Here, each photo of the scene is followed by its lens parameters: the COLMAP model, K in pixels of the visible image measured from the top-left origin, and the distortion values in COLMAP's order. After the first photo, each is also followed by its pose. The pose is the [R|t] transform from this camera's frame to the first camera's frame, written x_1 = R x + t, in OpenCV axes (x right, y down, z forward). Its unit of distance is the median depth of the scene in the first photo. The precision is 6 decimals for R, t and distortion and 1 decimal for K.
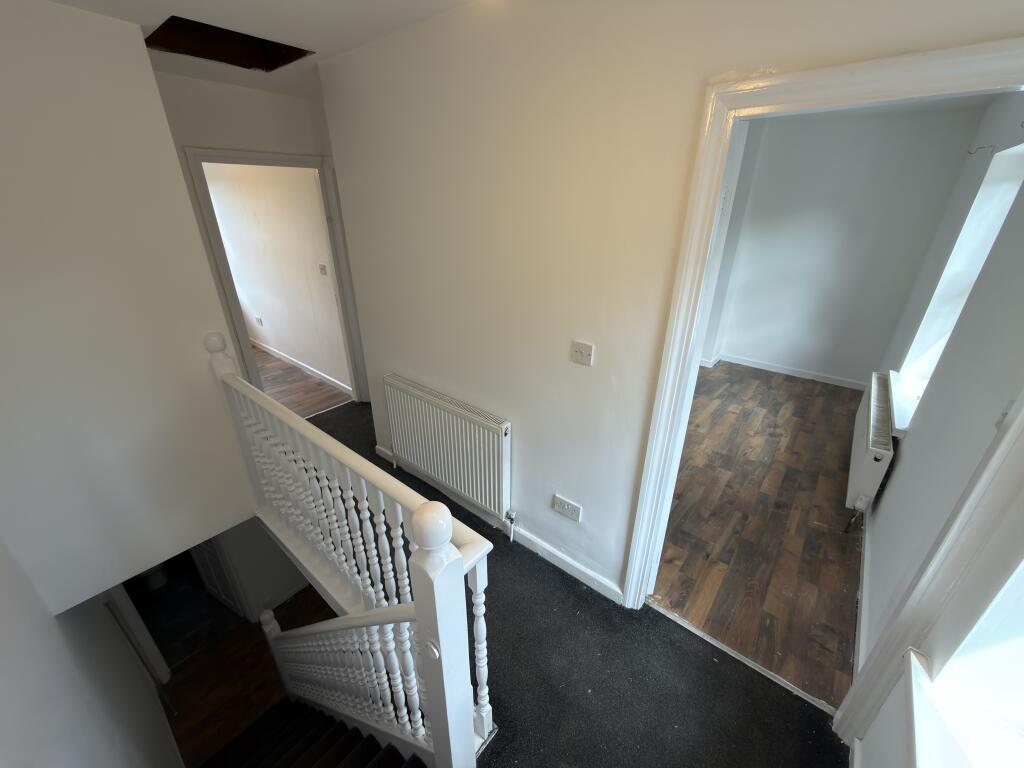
lens RADIAL K [[400.0, 0, 501.3], [0, 400.0, 383.8], [0, 0, 1]] dist [0.001236, 0.000148]
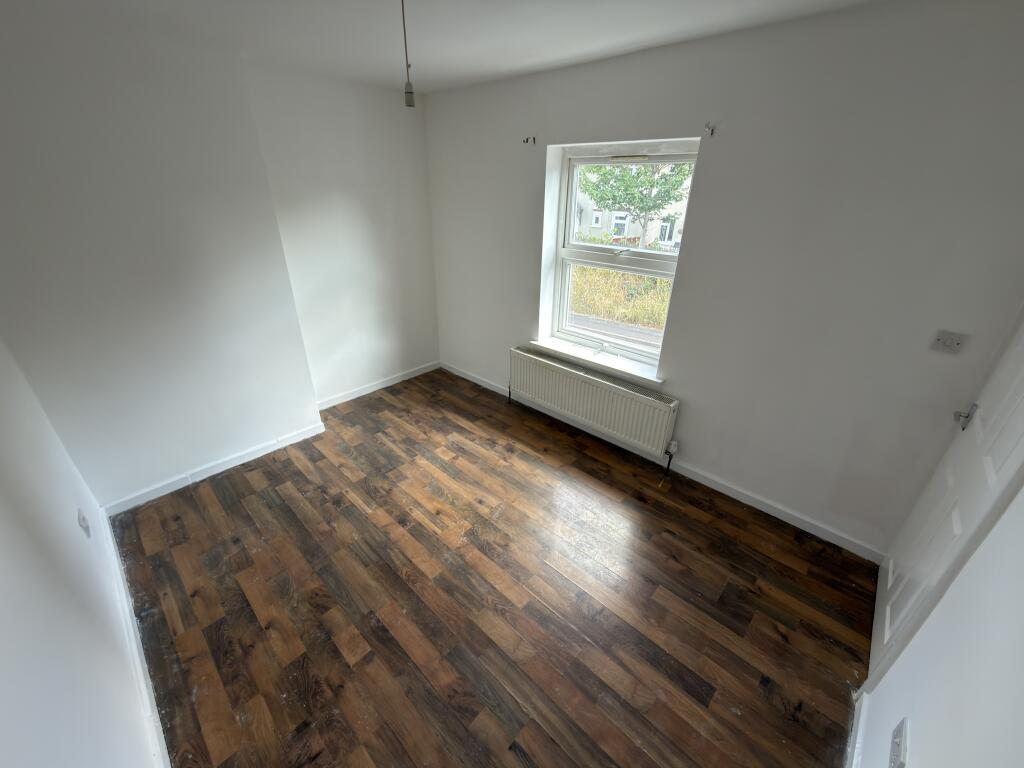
lens RADIAL K [[400.0, 0, 509.5], [0, 400.0, 385.2], [0, 0, 1]] dist [0.001236, 0.000148]
pose [[0.042318, -0.456672, 0.888628, -0.061966], [0.409759, 0.819114, 0.401434, -0.317177], [-0.911212, 0.347135, 0.221789, 0.649679]]
